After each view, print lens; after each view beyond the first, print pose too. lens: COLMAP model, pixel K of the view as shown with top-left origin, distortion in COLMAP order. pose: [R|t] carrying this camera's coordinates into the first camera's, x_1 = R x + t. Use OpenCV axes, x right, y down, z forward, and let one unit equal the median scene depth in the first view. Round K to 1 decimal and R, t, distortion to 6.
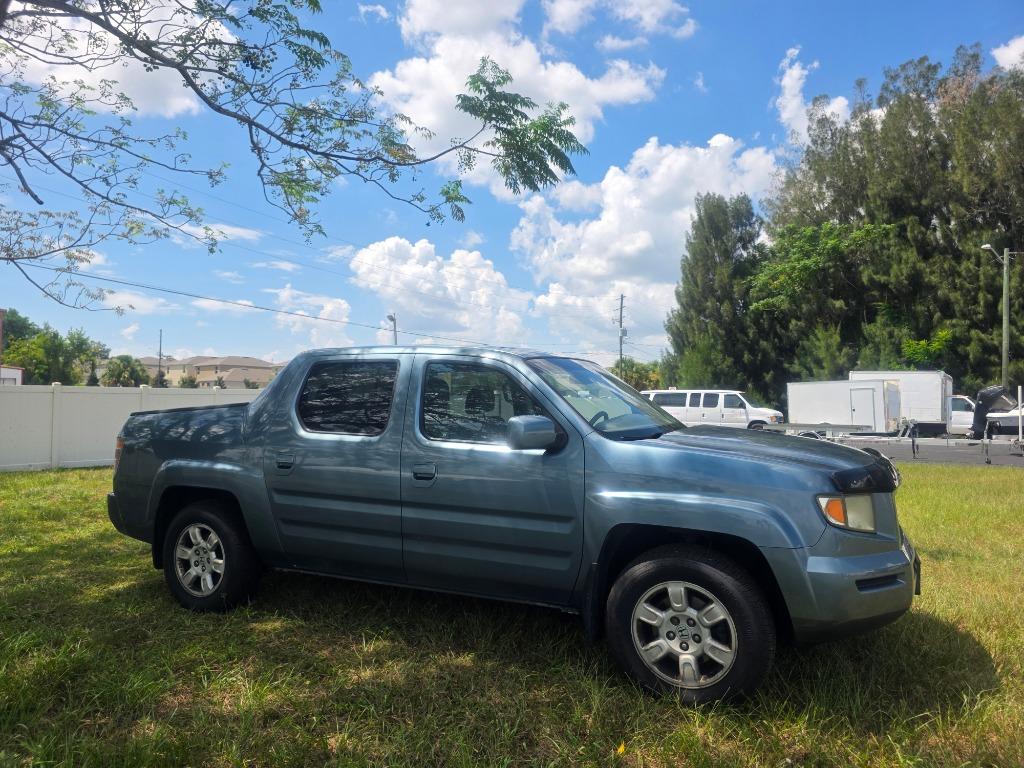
lens RADIAL K [[700.7, 0, 489.8], [0, 700.7, 387.6], [0, 0, 1]] dist [0.091553, -0.108933]
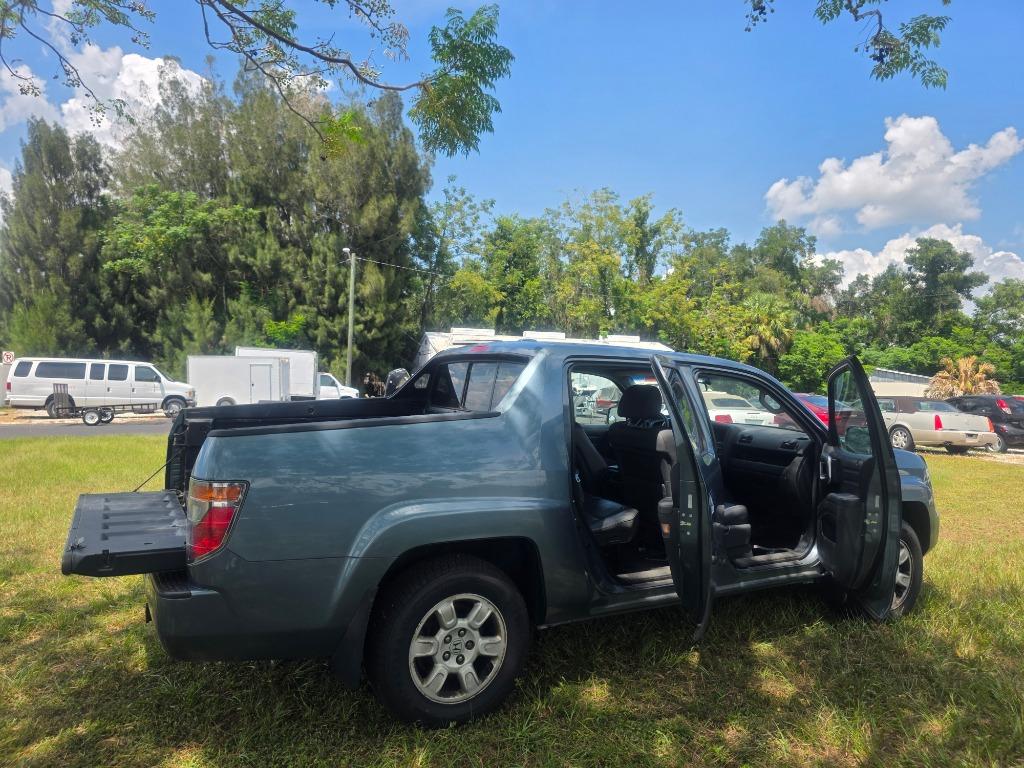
lens RADIAL K [[708.7, 0, 511.4], [0, 708.7, 390.7], [0, 0, 1]] dist [0.052198, -0.046117]
pose [[0.536753, 0.002325, 0.843736, -0.120276], [-0.044459, 0.998685, 0.025532, -0.002336], [-0.842567, -0.051216, 0.536150, 0.077872]]
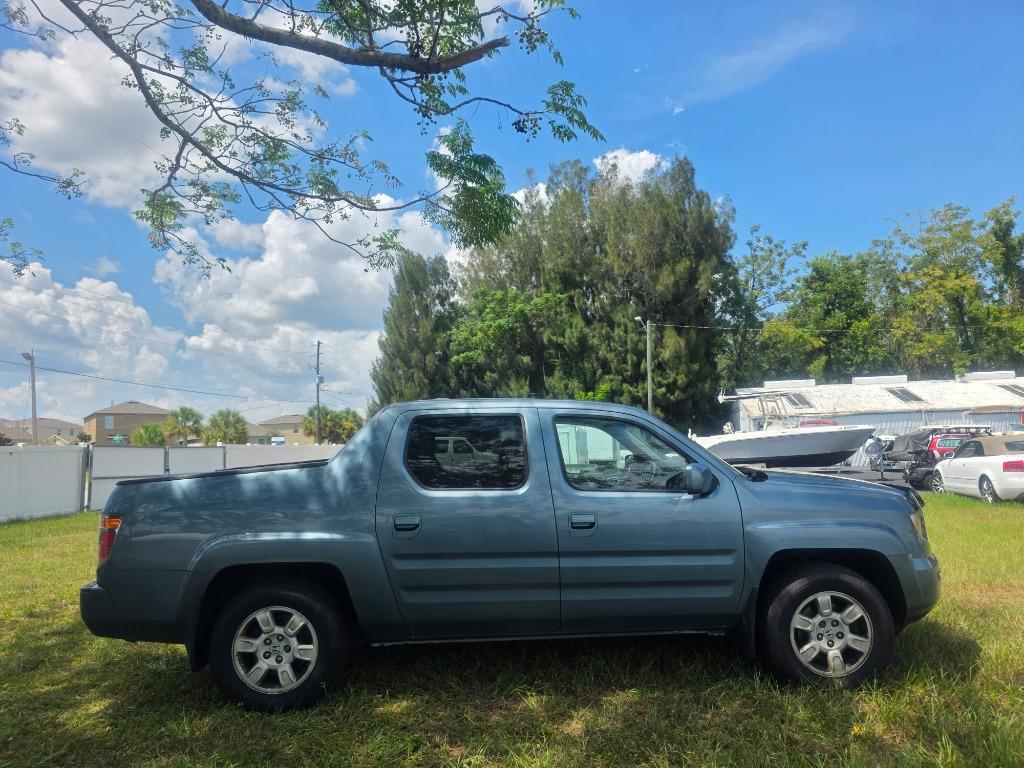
lens RADIAL K [[708.7, 0, 511.4], [0, 708.7, 390.7], [0, 0, 1]] dist [0.052198, -0.046117]
pose [[0.876780, 0.011303, 0.480760, -0.072961], [0.018678, 0.998169, -0.057532, -0.001596], [-0.480530, 0.059423, 0.874963, 0.012262]]
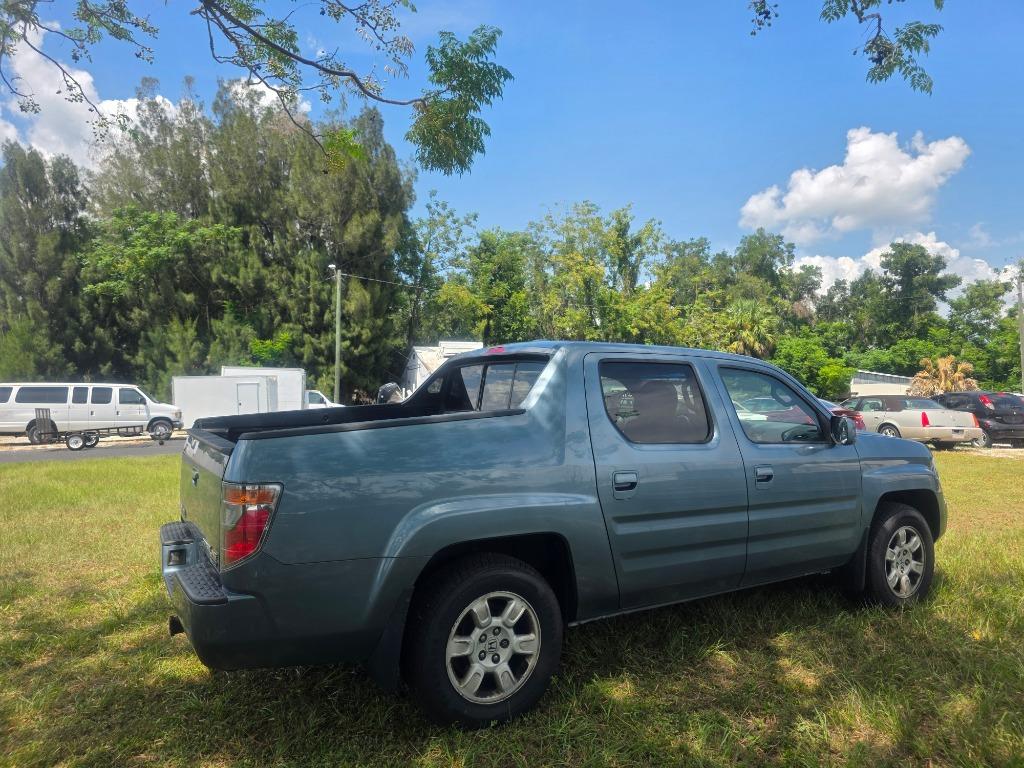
lens RADIAL K [[709.9, 0, 521.3], [0, 709.9, 382.1], [0, 0, 1]] dist [0.048713, -0.040533]
pose [[0.507756, 0.013153, 0.861400, -0.123793], [-0.015275, 0.999864, -0.006263, -0.000230], [-0.861365, -0.009978, 0.507888, 0.081578]]
